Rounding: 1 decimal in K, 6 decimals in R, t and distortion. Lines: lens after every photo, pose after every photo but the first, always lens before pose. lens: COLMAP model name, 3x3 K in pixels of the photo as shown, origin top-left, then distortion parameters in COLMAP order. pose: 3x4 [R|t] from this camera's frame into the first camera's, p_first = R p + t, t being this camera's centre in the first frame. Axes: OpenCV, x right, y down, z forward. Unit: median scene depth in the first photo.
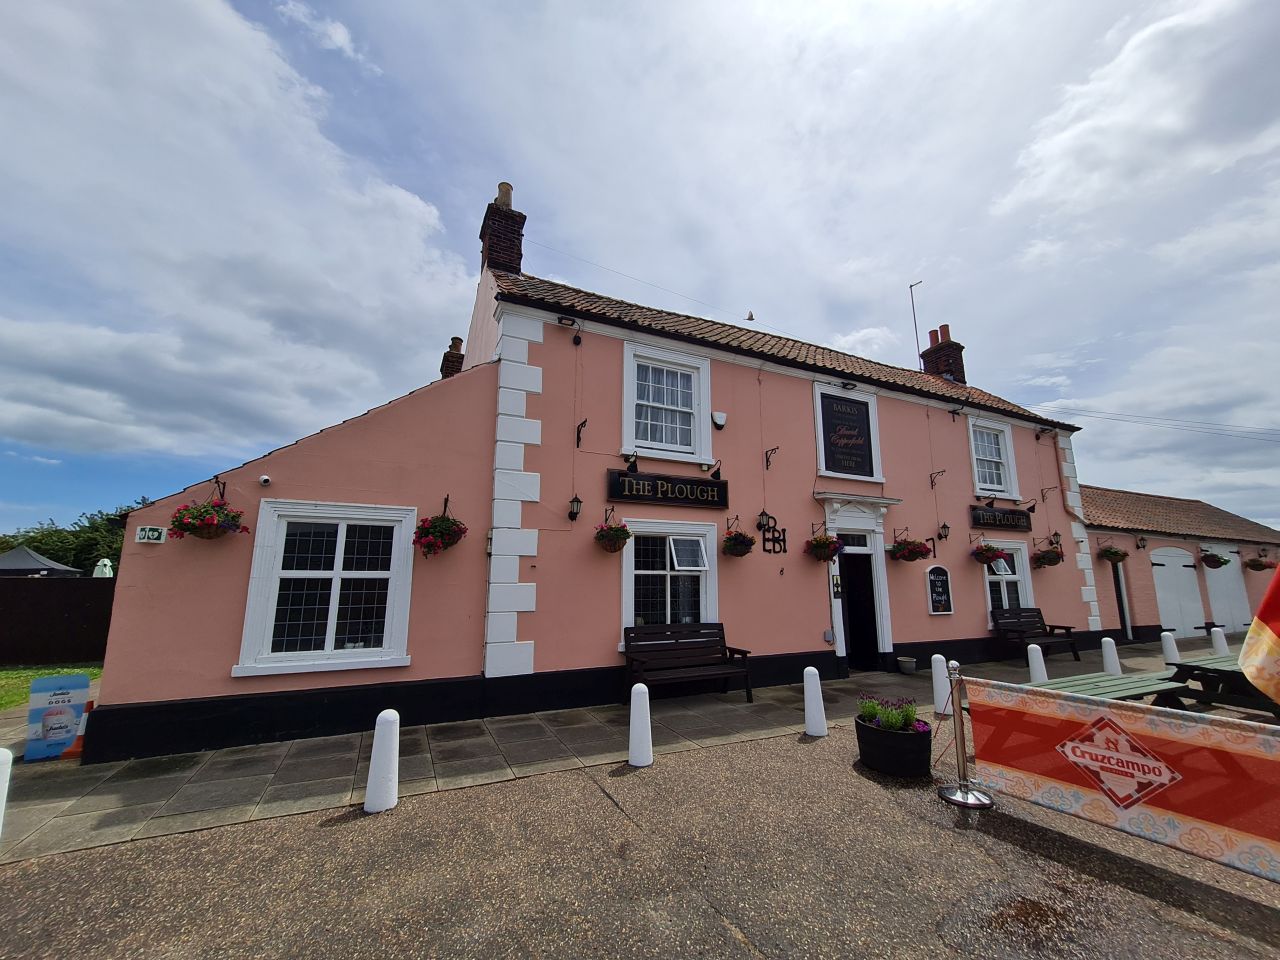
lens RADIAL K [[512.6, 0, 641.1], [0, 512.6, 480.2], [0, 0, 1]] dist [-0.004491, -0.000179]
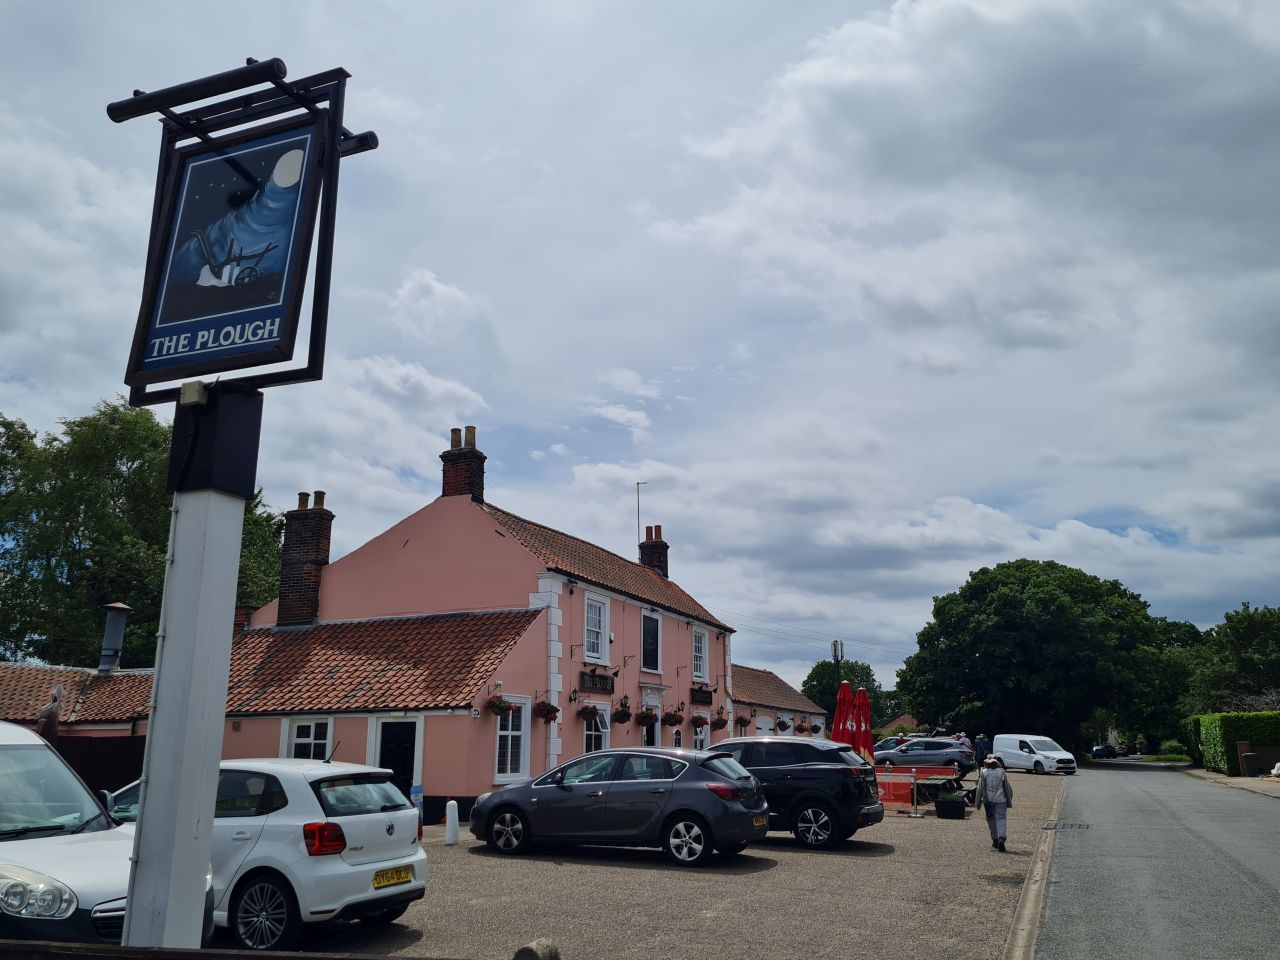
lens RADIAL K [[1038.1, 0, 642.4], [0, 1038.1, 479.5], [0, 0, 1]] dist [-0.015291, -0.001073]
pose [[0.732126, 0.165343, 0.660797, -1.538397], [-0.124366, 0.986233, -0.108982, -0.200876], [-0.669720, -0.002393, 0.742610, -1.135860]]
